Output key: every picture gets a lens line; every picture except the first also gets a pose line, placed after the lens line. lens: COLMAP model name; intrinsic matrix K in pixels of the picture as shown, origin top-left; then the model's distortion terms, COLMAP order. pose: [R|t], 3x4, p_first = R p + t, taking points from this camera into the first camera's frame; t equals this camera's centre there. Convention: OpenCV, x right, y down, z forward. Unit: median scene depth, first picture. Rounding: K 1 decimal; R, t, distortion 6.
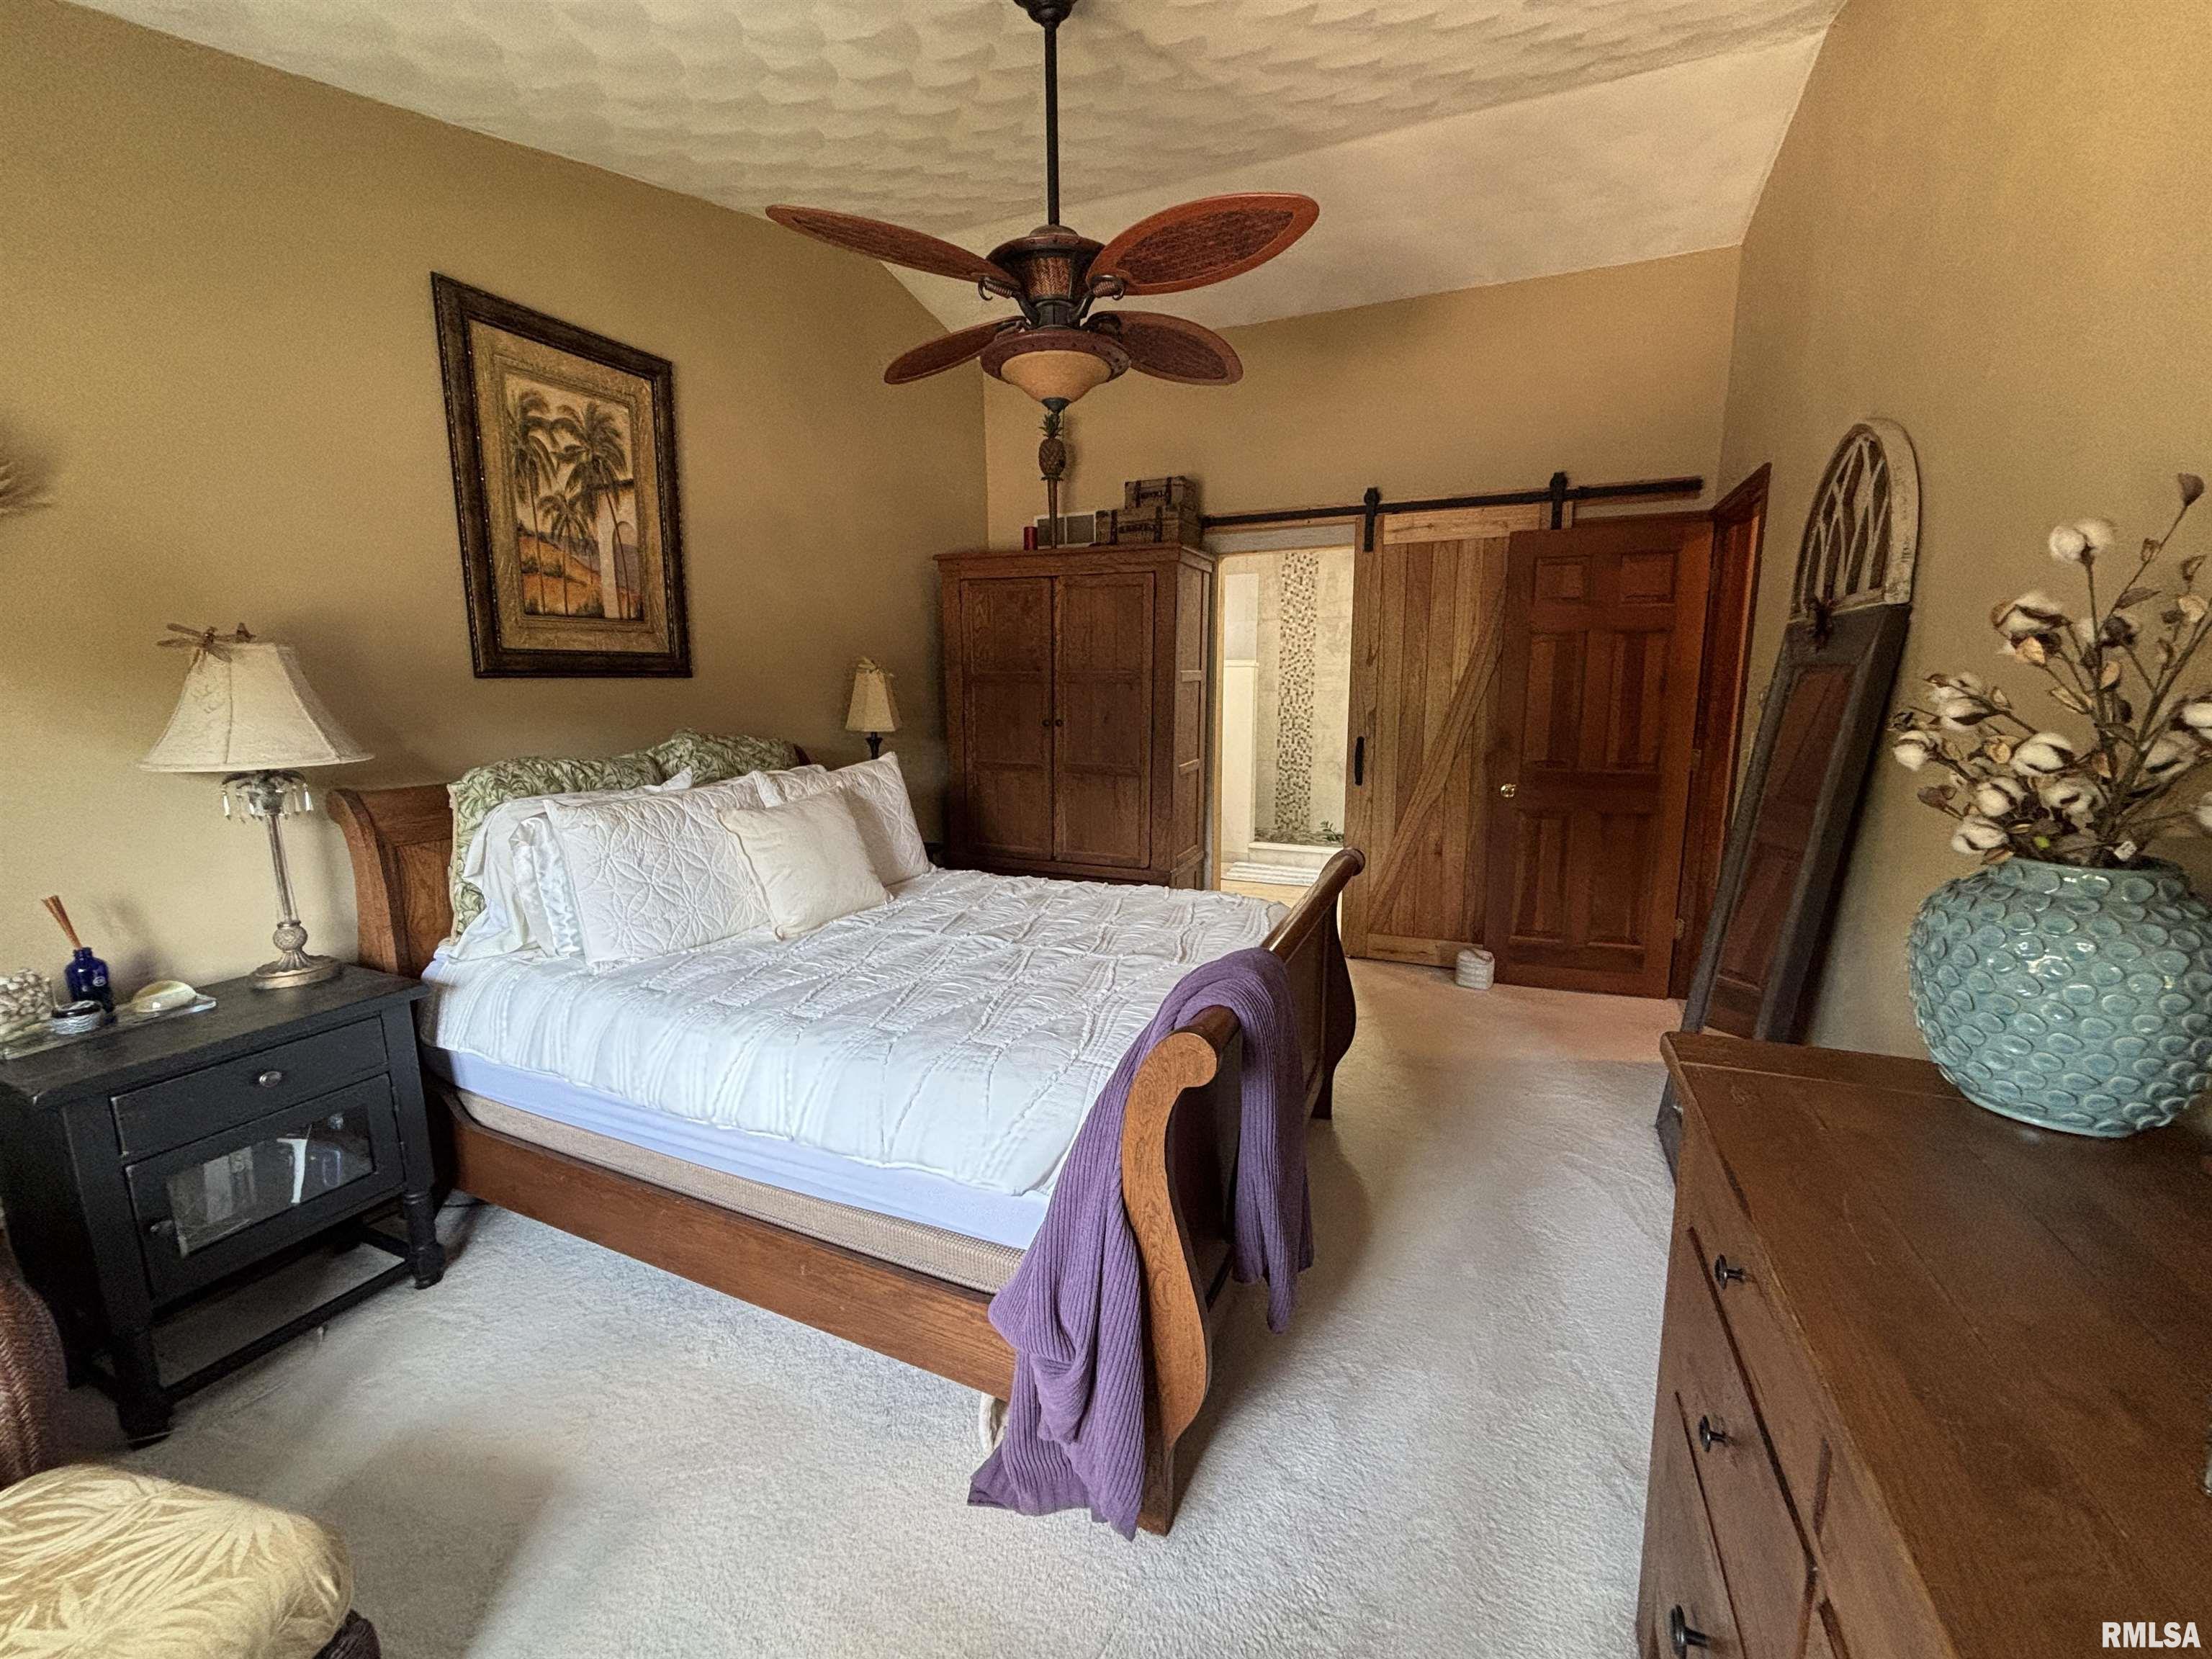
lens RADIAL K [[905.2, 0, 1098.0], [0, 905.2, 832.2], [0, 0, 1]] dist [0.001700, 0.001607]
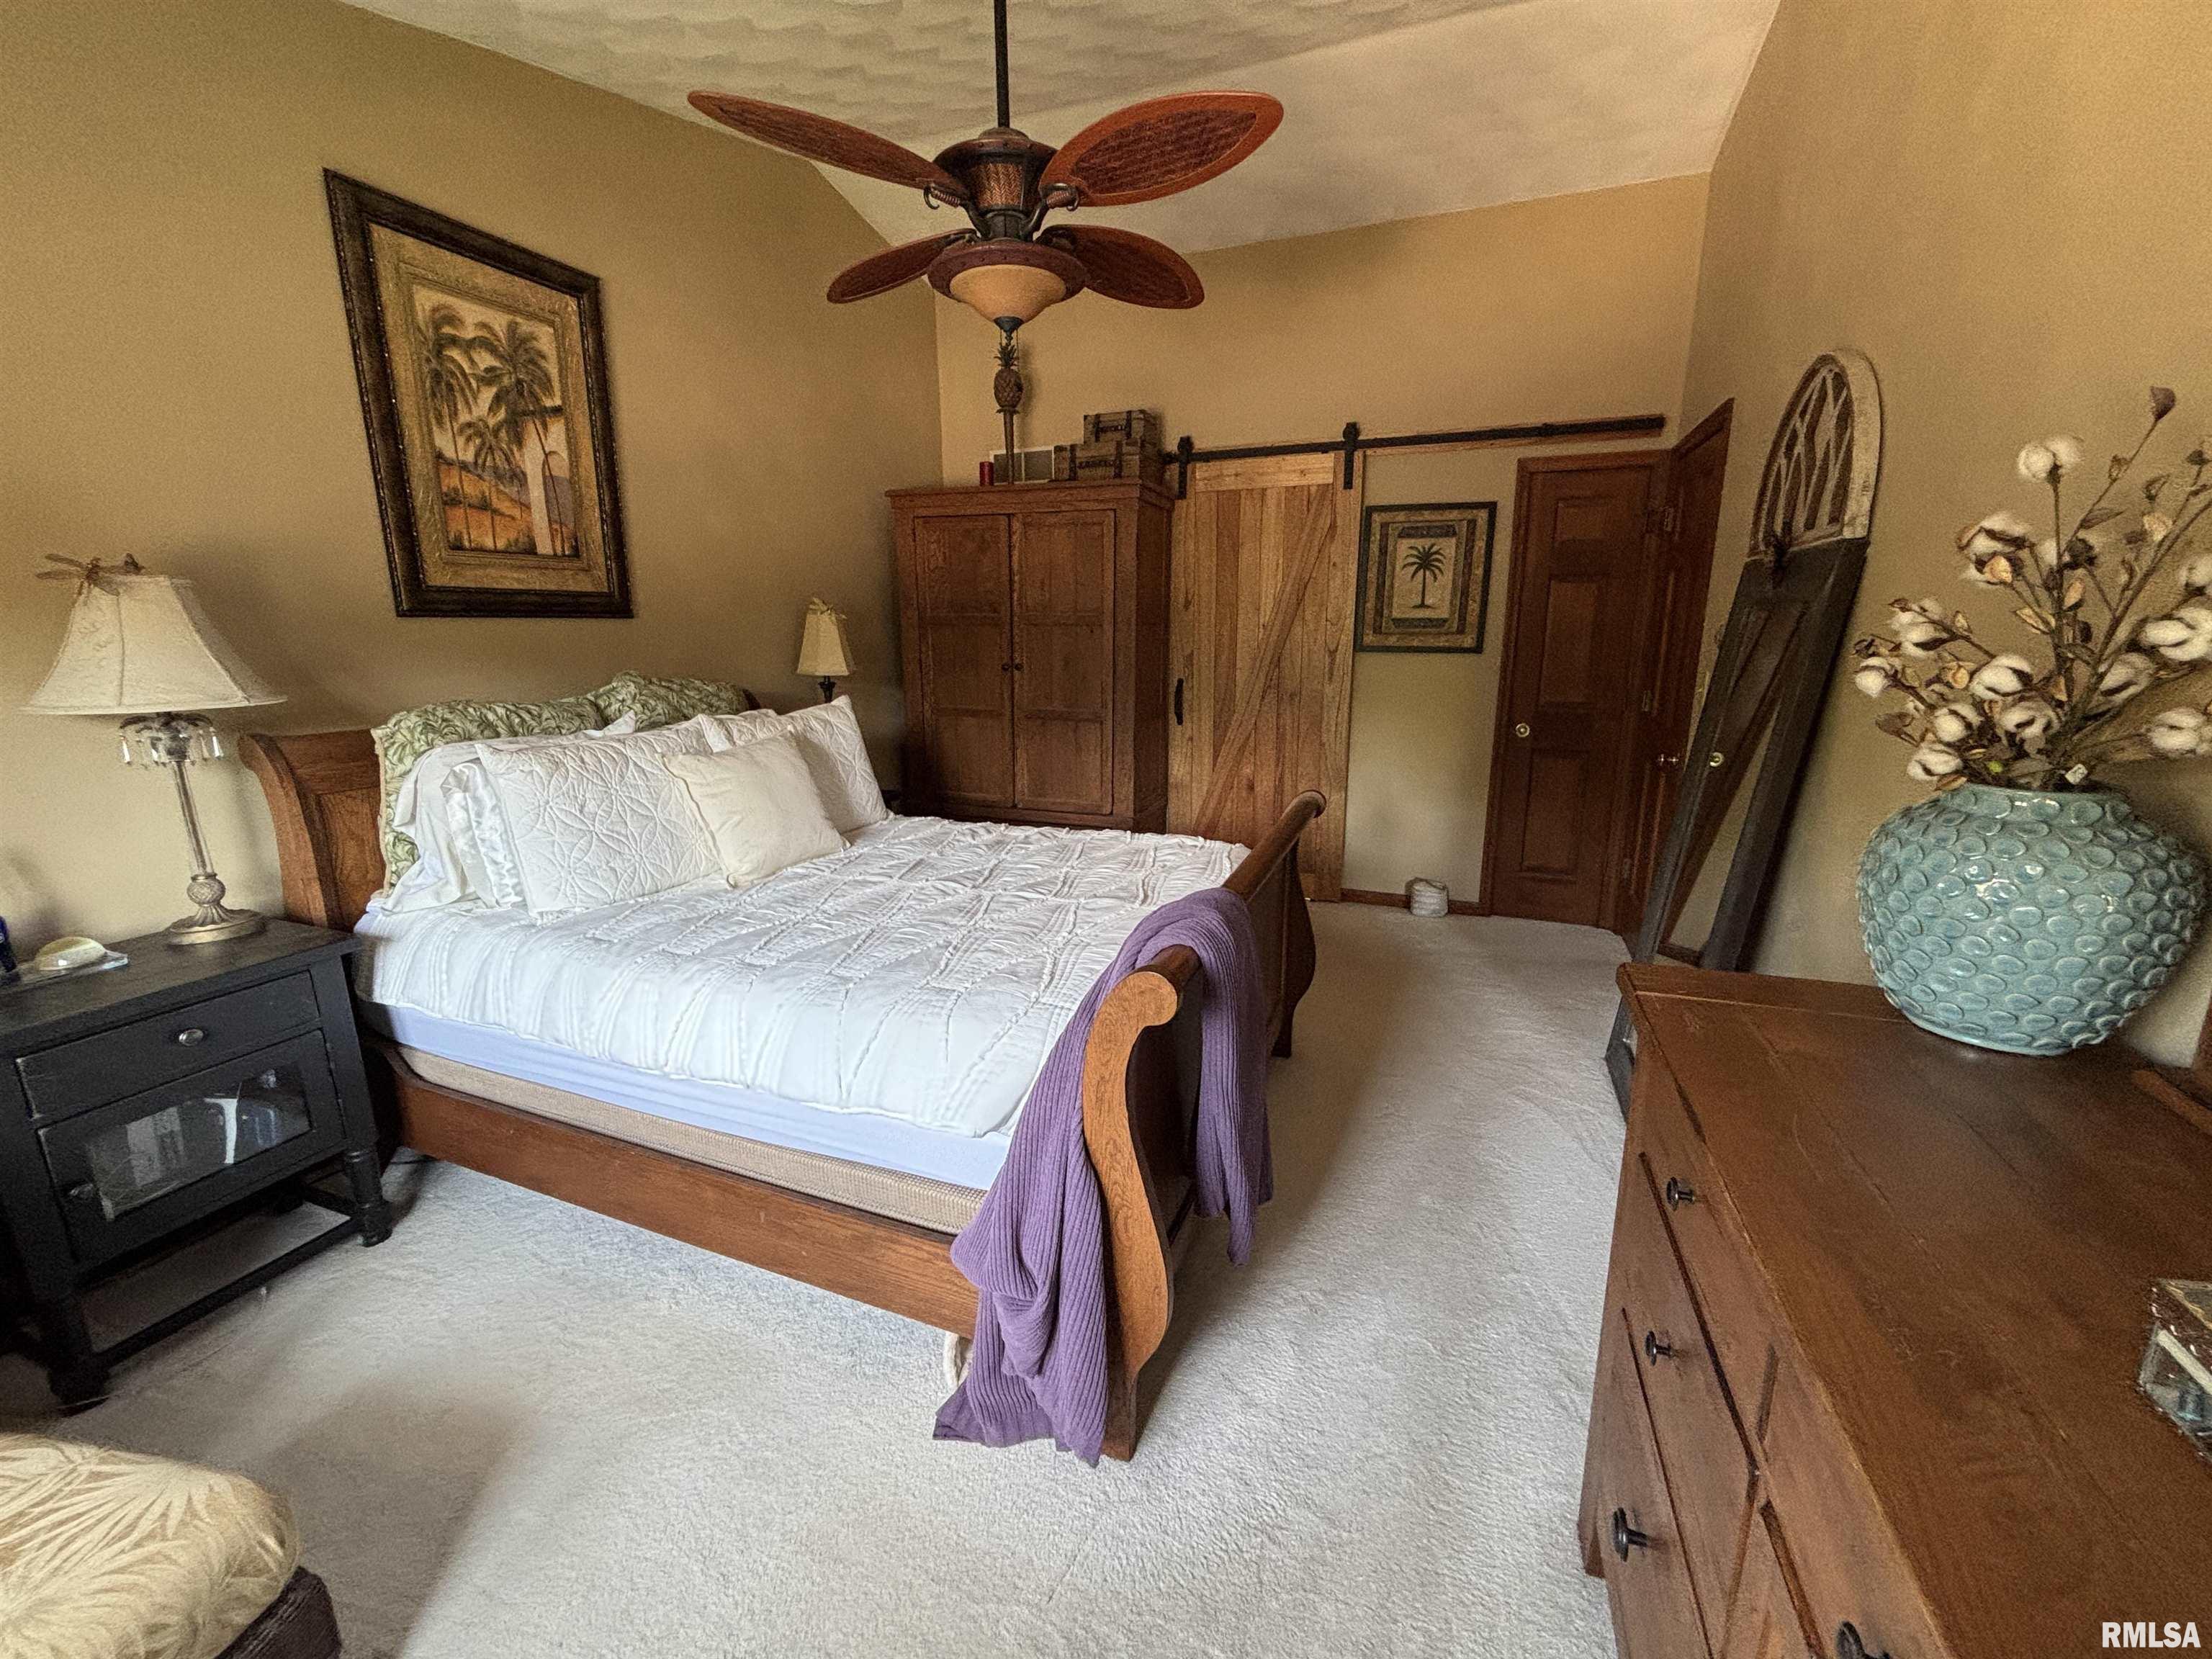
lens RADIAL K [[905.2, 0, 1097.9], [0, 905.2, 833.4], [0, 0, 1]] dist [0.001700, 0.001607]
pose [[0.999160, -0.009990, 0.039737, 0.004100], [0.007713, 0.998341, 0.057053, 0.008790], [-0.040241, -0.056699, 0.997580, 0.016593]]
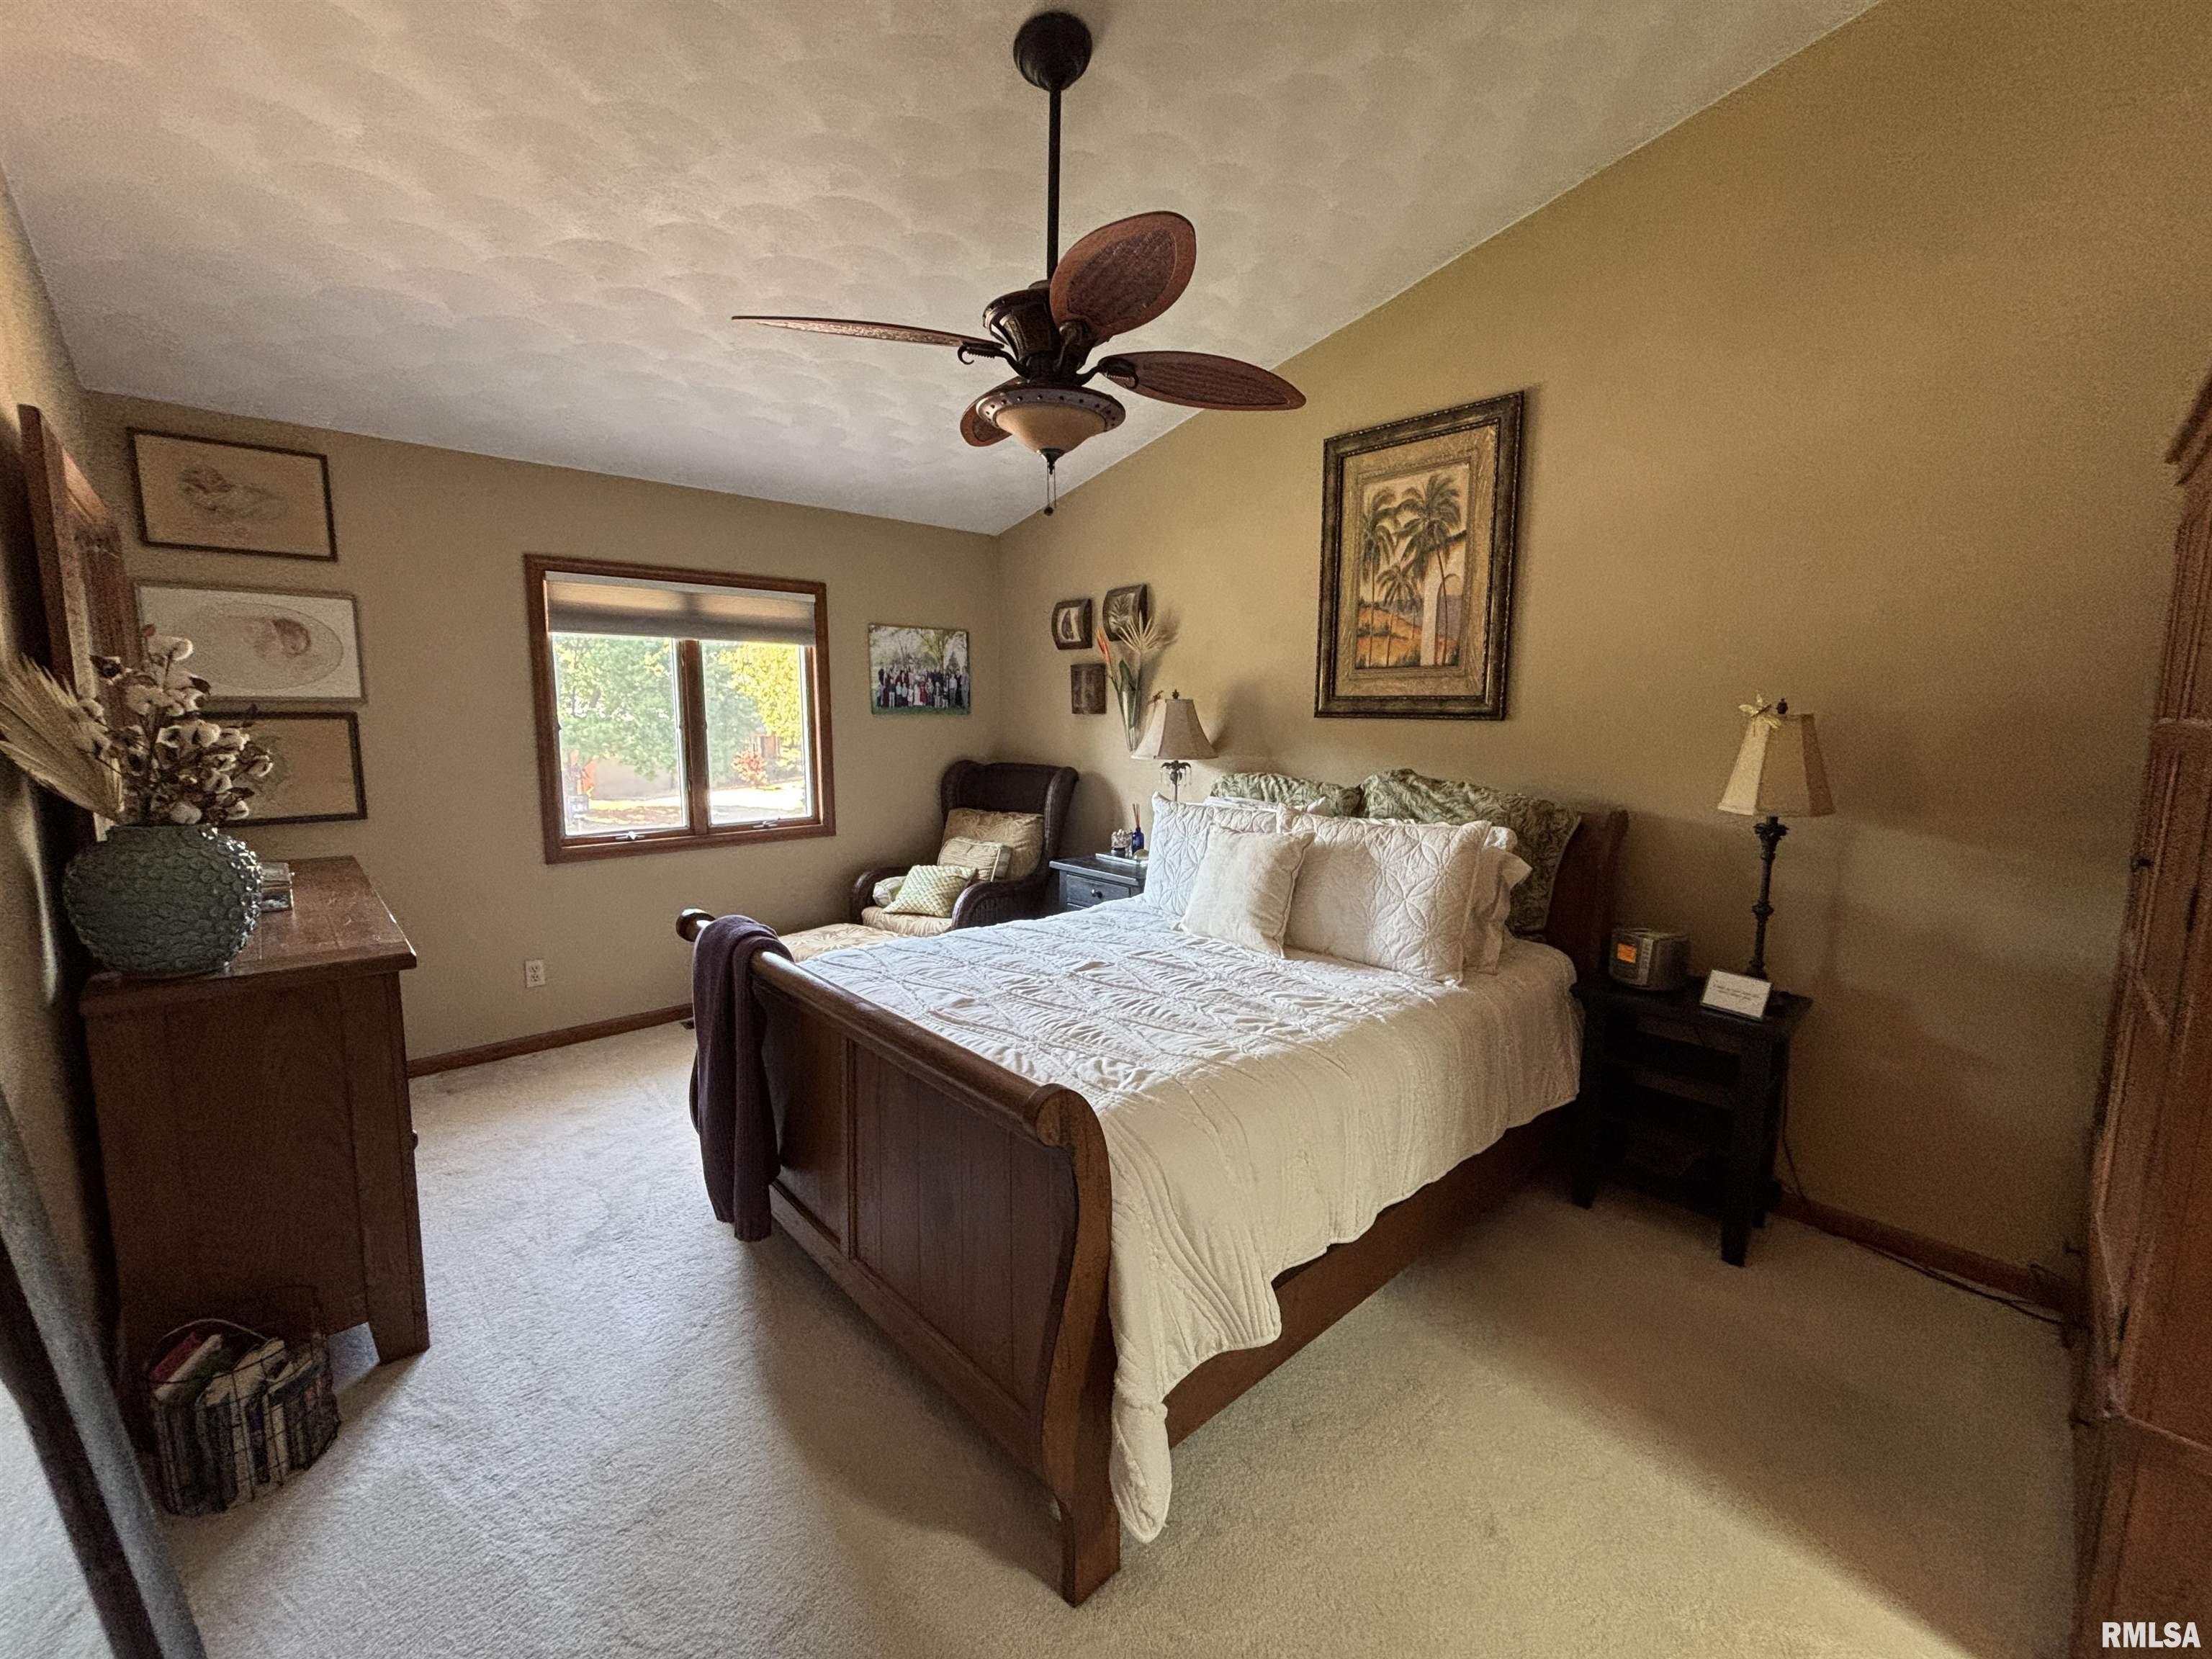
lens RADIAL K [[905.2, 0, 1110.1], [0, 905.2, 832.0], [0, 0, 1]] dist [0.001700, 0.001607]
pose [[-0.389326, 0.118757, -0.913412, 0.935718], [-0.168785, 0.965665, 0.197492, -0.282789], [0.905504, 0.231059, -0.355914, 1.593009]]
